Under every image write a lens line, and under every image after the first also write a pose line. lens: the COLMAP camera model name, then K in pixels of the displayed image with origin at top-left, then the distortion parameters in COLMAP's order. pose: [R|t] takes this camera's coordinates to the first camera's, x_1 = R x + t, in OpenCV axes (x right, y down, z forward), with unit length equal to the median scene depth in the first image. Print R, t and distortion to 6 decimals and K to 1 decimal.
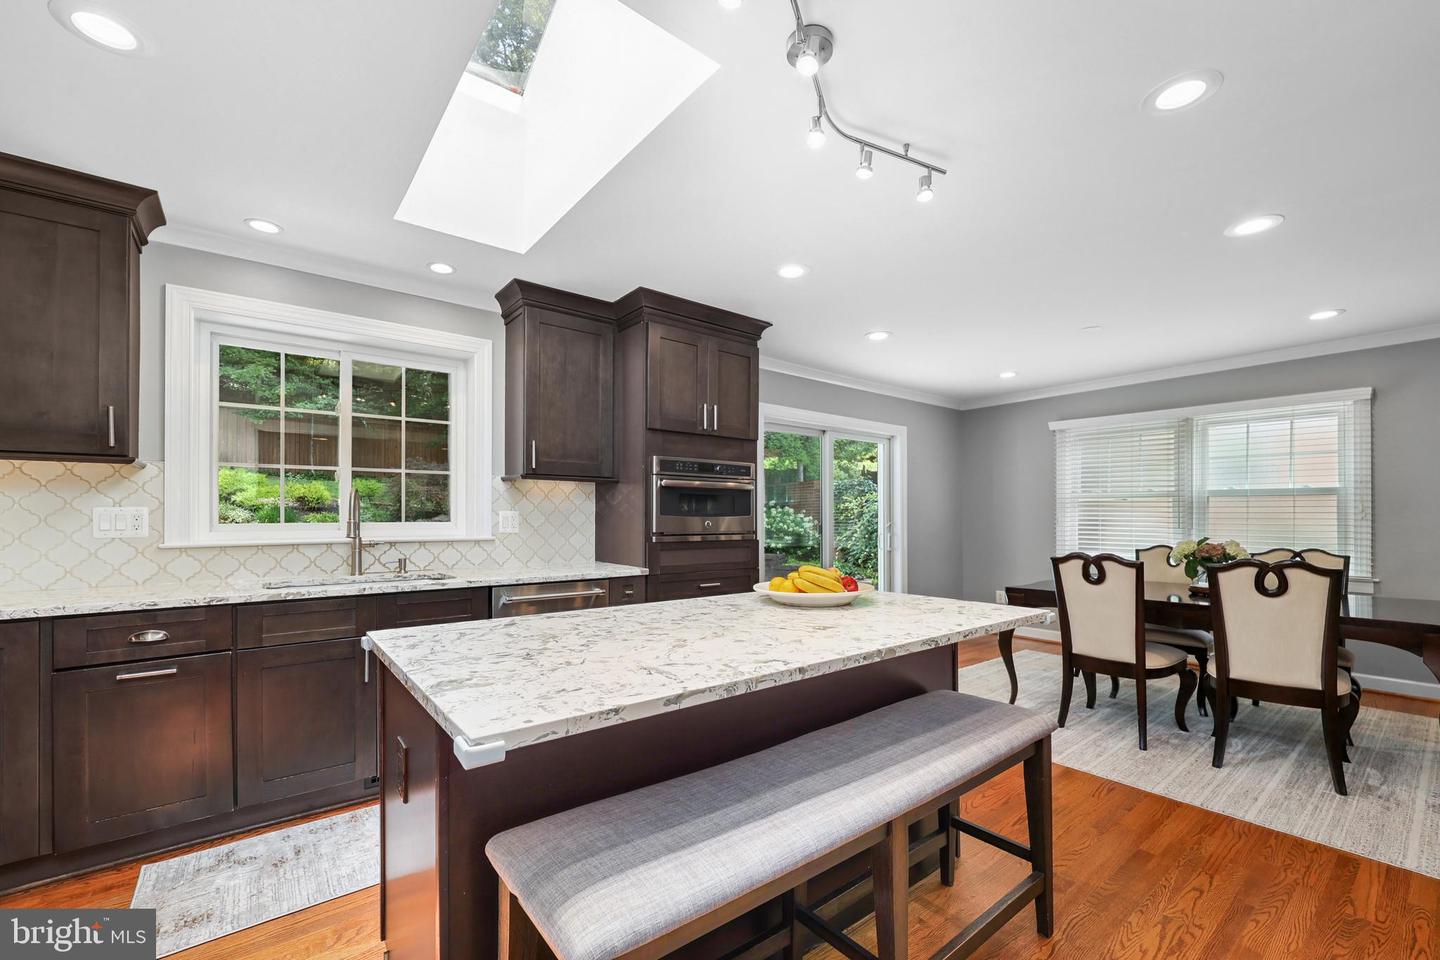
lens RADIAL K [[597.2, 0, 719.8], [0, 597.2, 514.3], [0, 0, 1]] dist [0.011012, 0.000042]
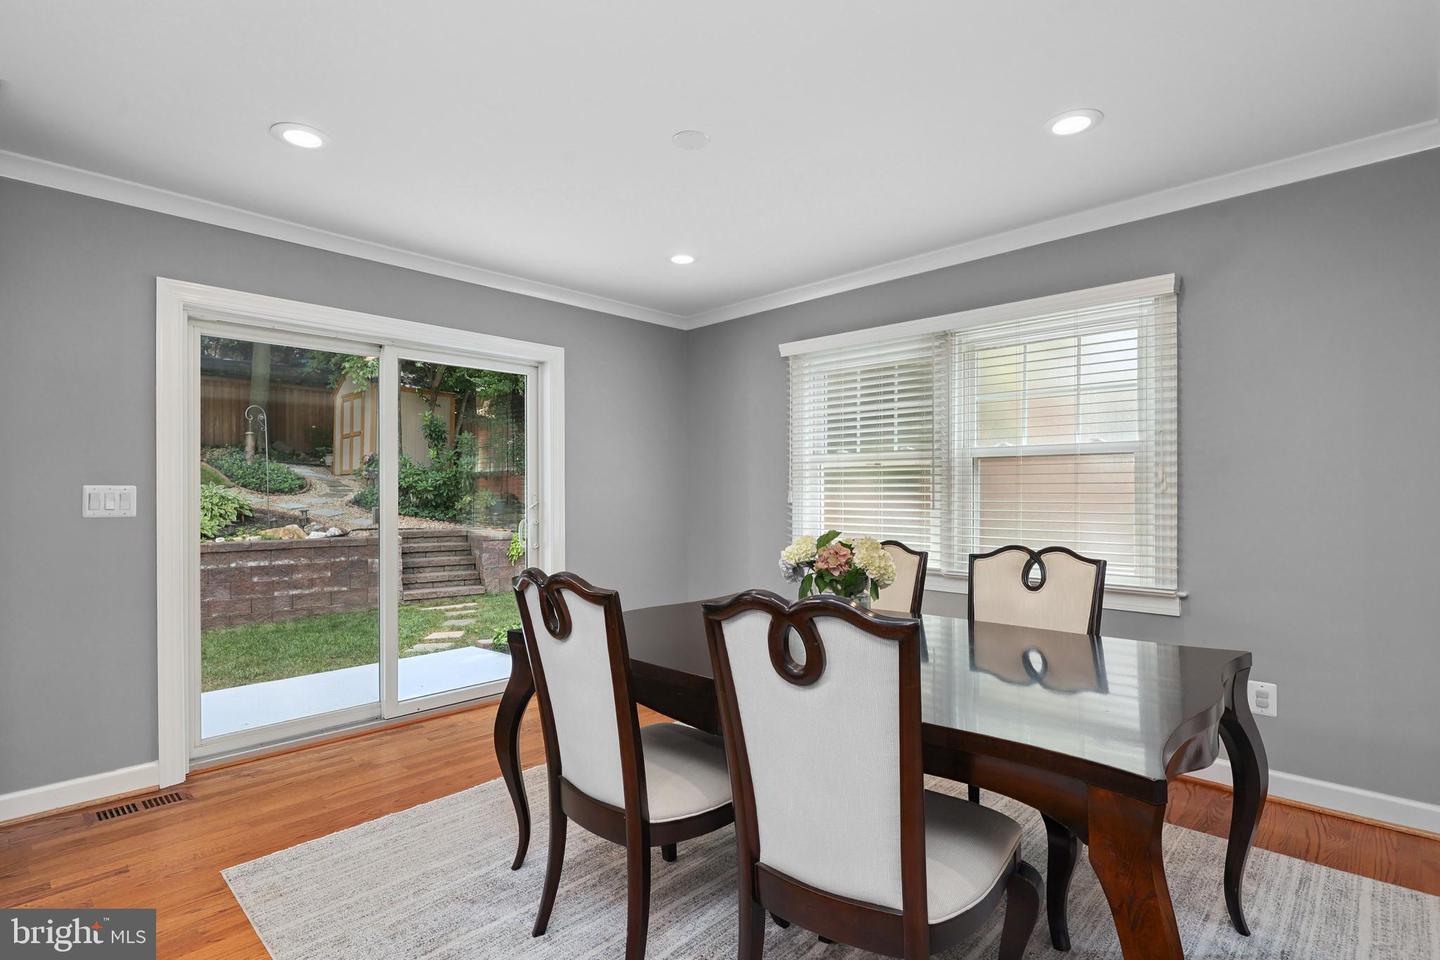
lens RADIAL K [[706.5, 0, 720.7], [0, 706.5, 493.8], [0, 0, 1]] dist [-0.003565, -0.000351]
pose [[0.991128, -0.005676, 0.132793, 0.636556], [0.005248, 0.999980, 0.003579, 0.005339], [-0.132810, -0.002851, 0.991137, 0.431879]]
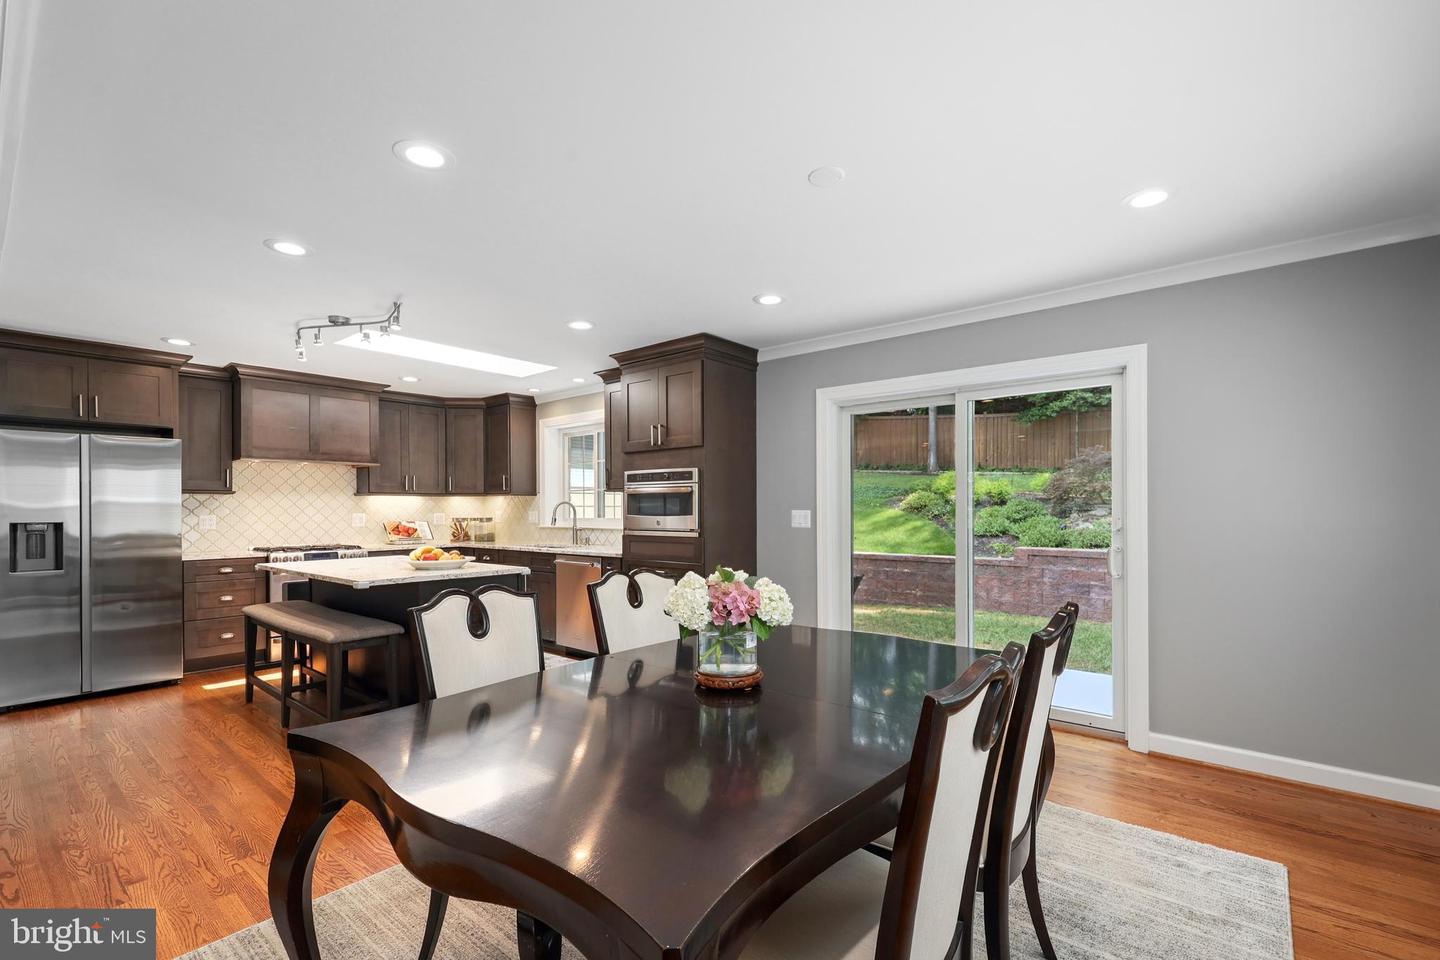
lens RADIAL K [[635.6, 0, 717.2], [0, 635.6, 512.8], [0, 0, 1]] dist [0.001355, 0.000304]
pose [[0.199560, 0.003619, -0.979879, 1.323057], [0.009439, 0.999940, 0.005615, -0.009252], [0.979840, -0.010370, 0.199514, 0.888688]]
